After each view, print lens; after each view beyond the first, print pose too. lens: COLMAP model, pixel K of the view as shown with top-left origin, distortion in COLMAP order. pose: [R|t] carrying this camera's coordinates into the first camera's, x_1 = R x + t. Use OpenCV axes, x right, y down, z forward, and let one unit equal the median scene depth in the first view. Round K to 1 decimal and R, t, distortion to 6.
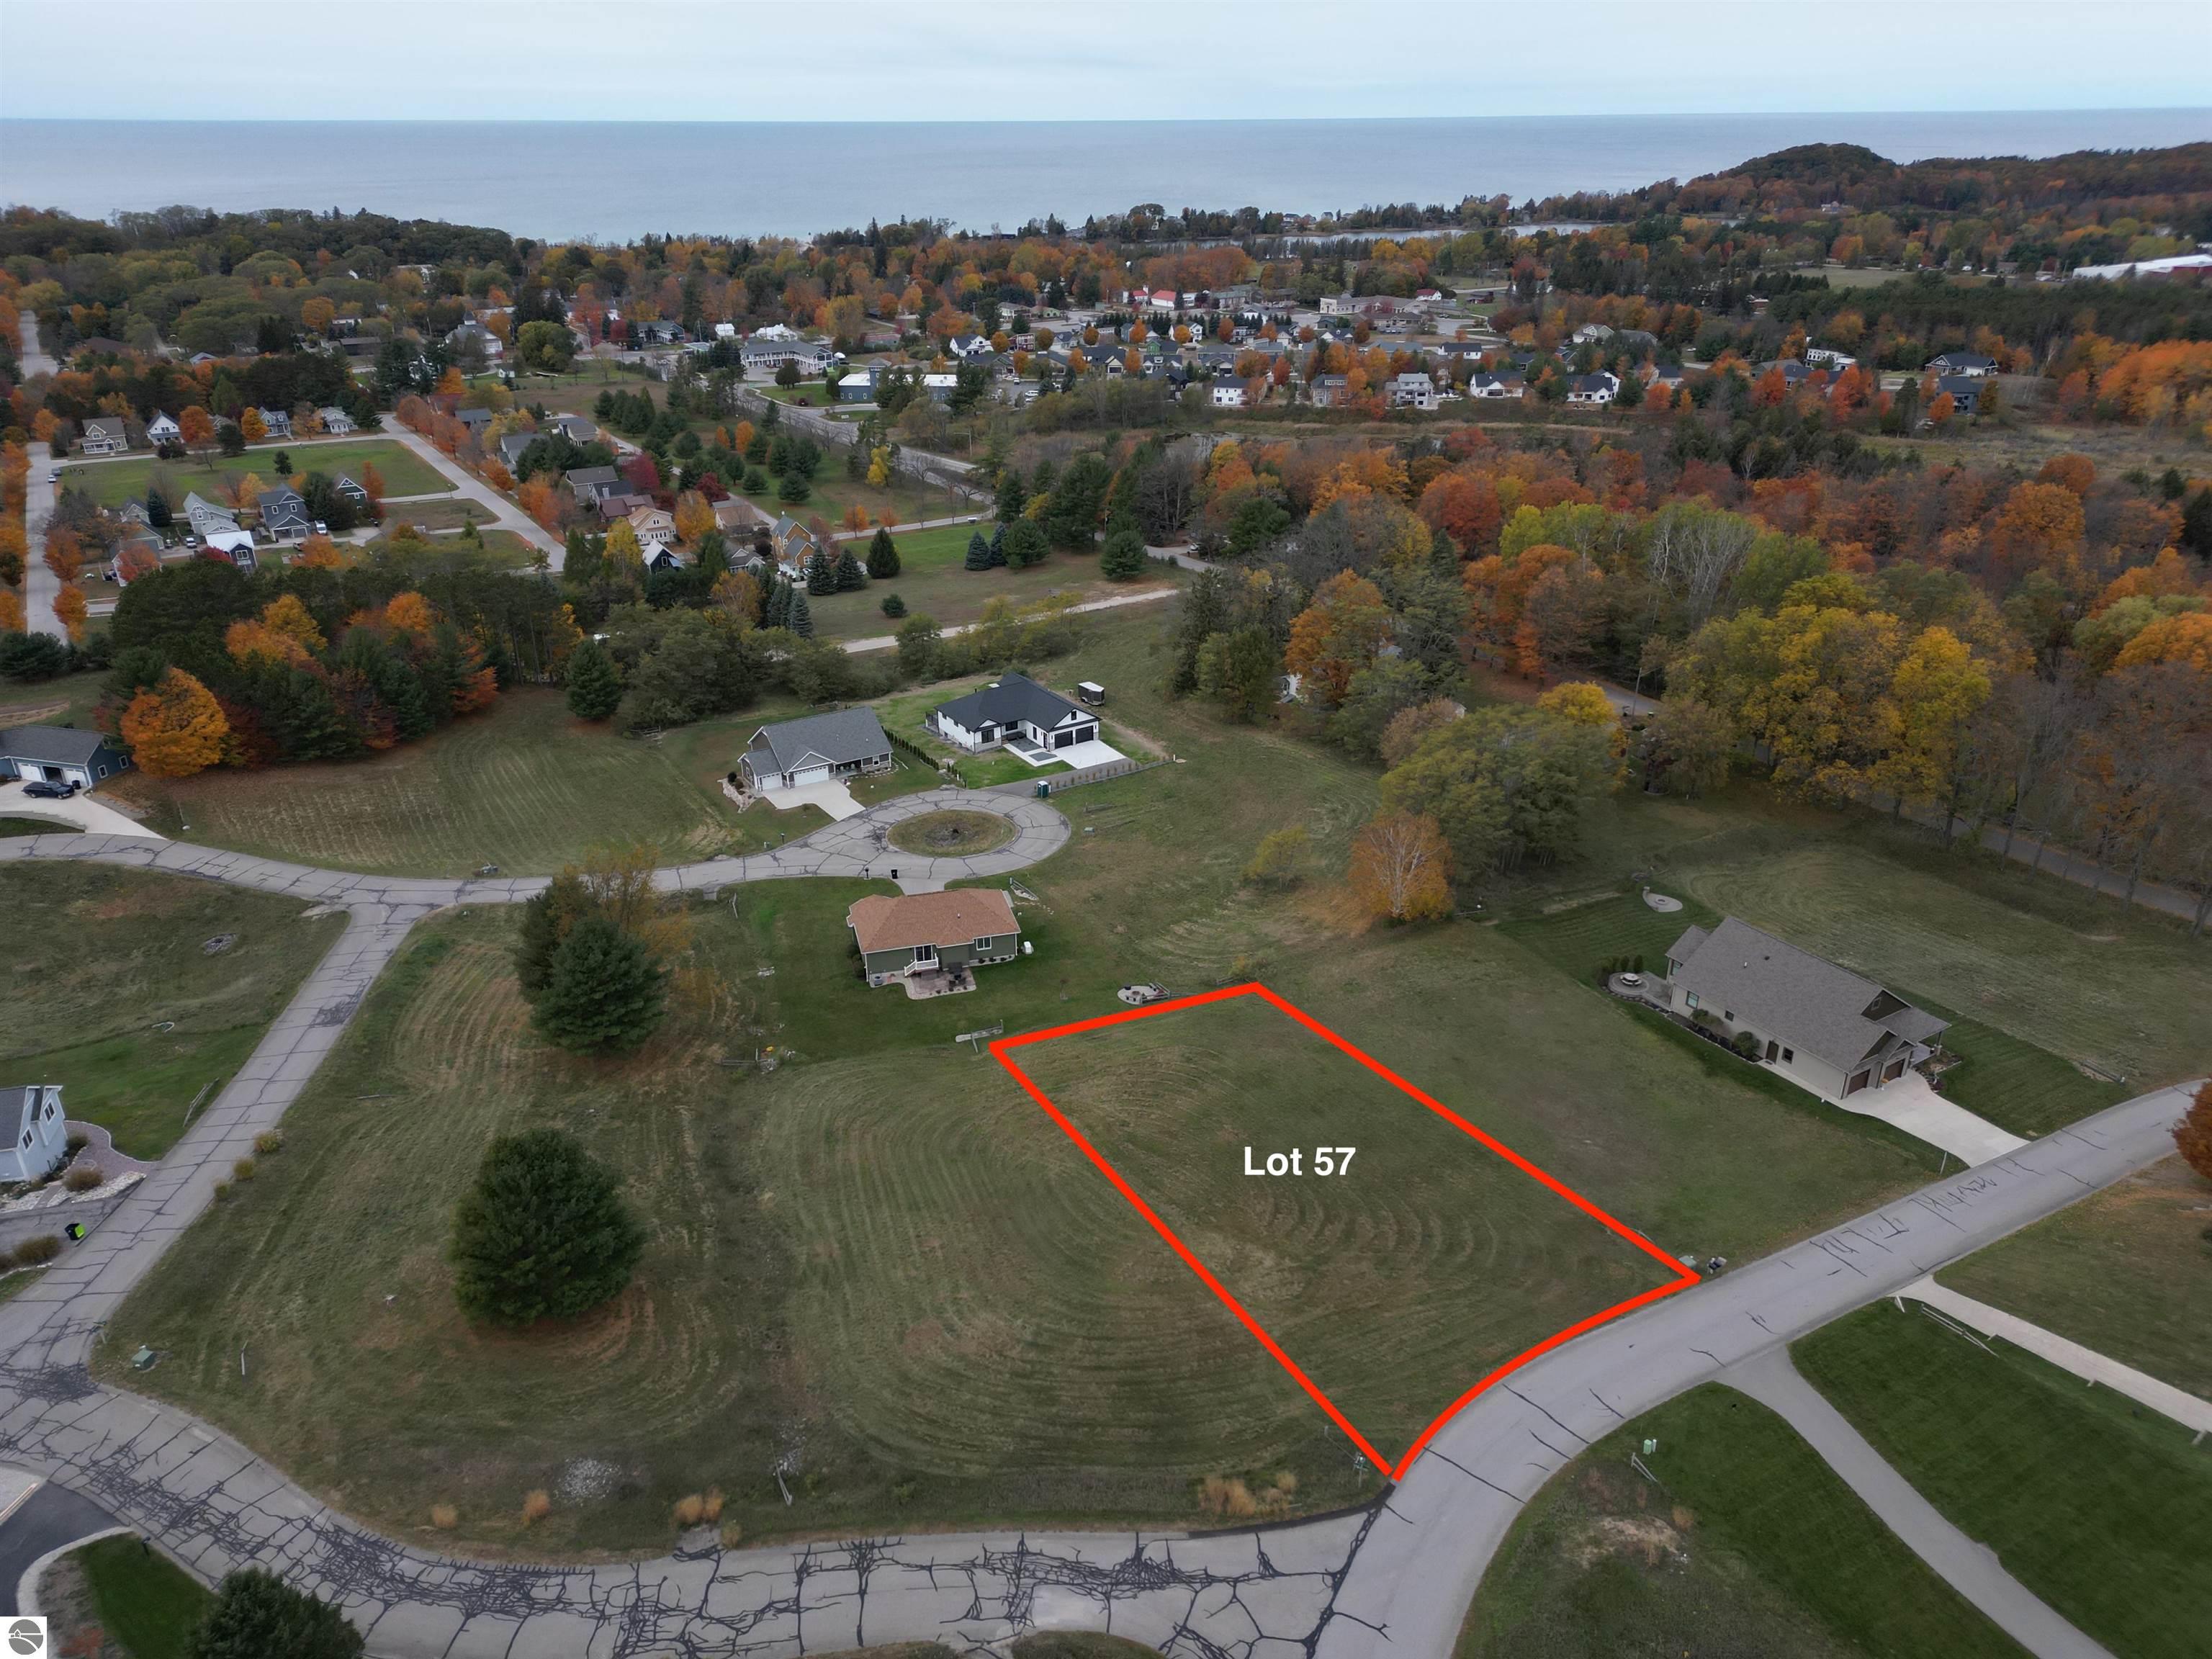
lens RADIAL K [[1549.9, 0, 1104.9], [0, 1549.9, 822.0], [0, 0, 1]] dist [0.055850, -0.014933]
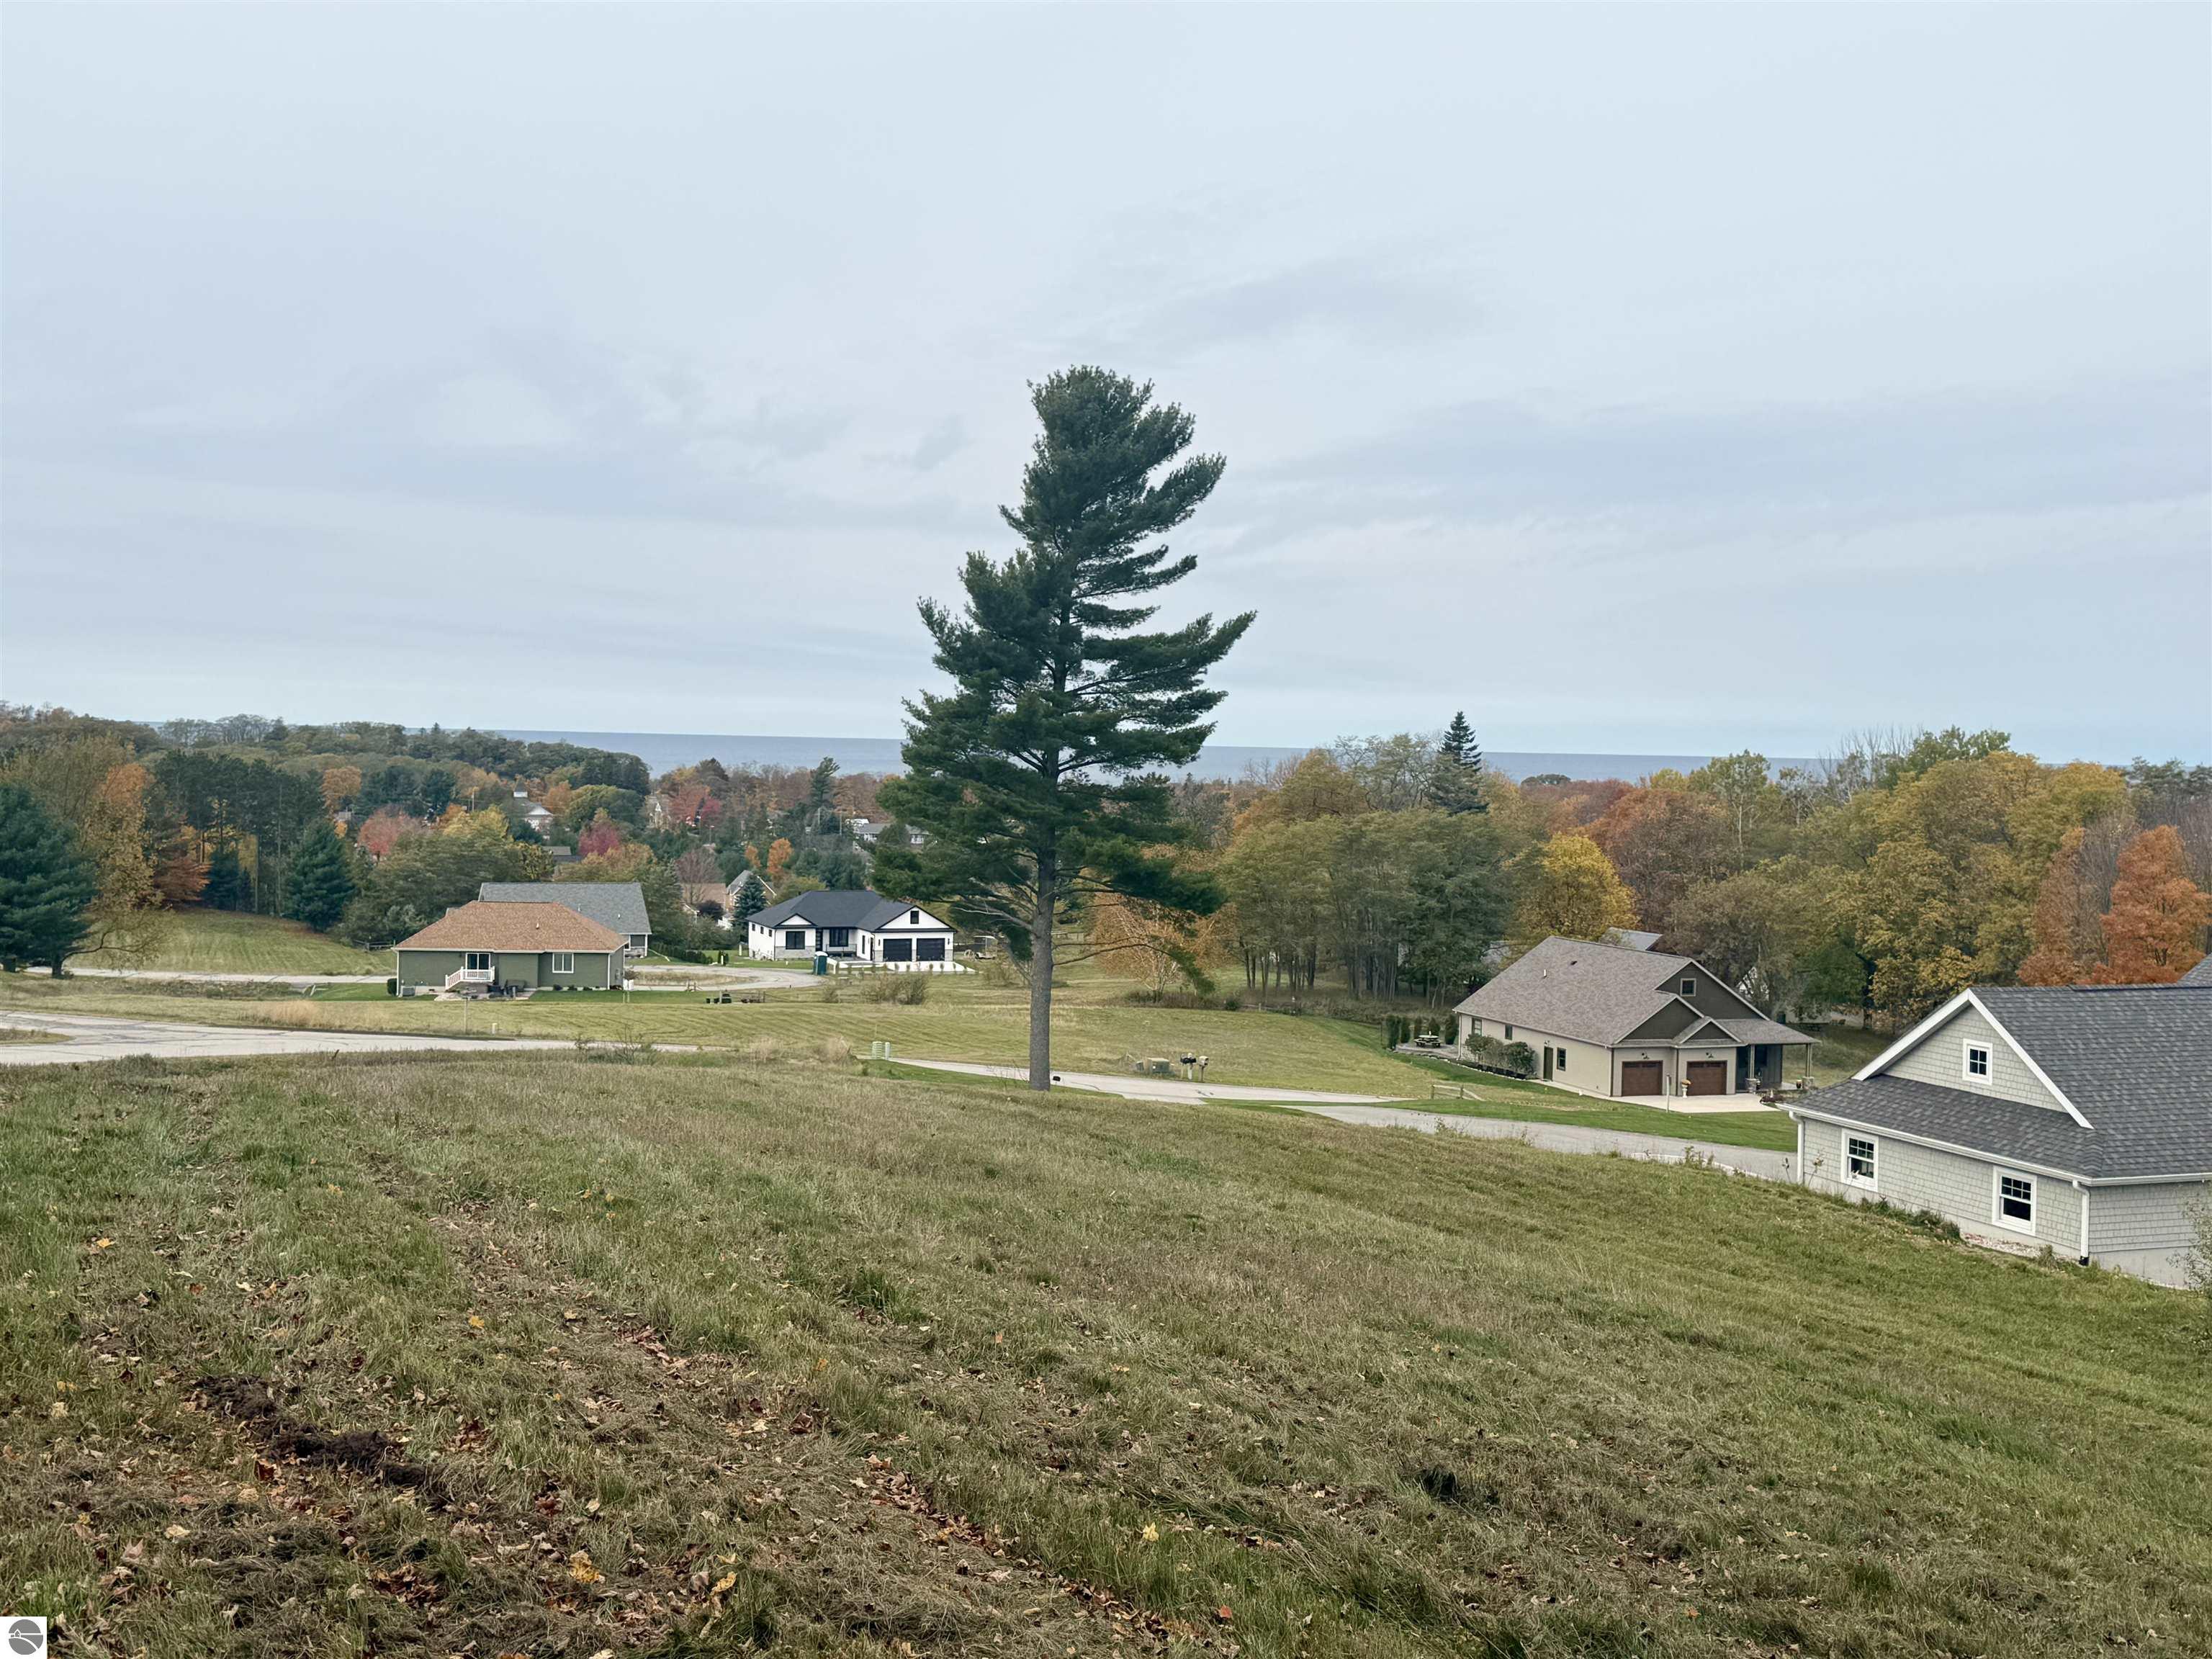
lens RADIAL K [[2436.1, 0, 1094.6], [0, 2436.1, 840.1], [0, 0, 1]] dist [0.111764, 0.000000]
pose [[0.980364, 0.034530, -0.194149, 0.281386], [-0.104729, 0.925395, -0.364247, 0.302134], [0.167087, 0.377428, 0.910840, -0.030195]]
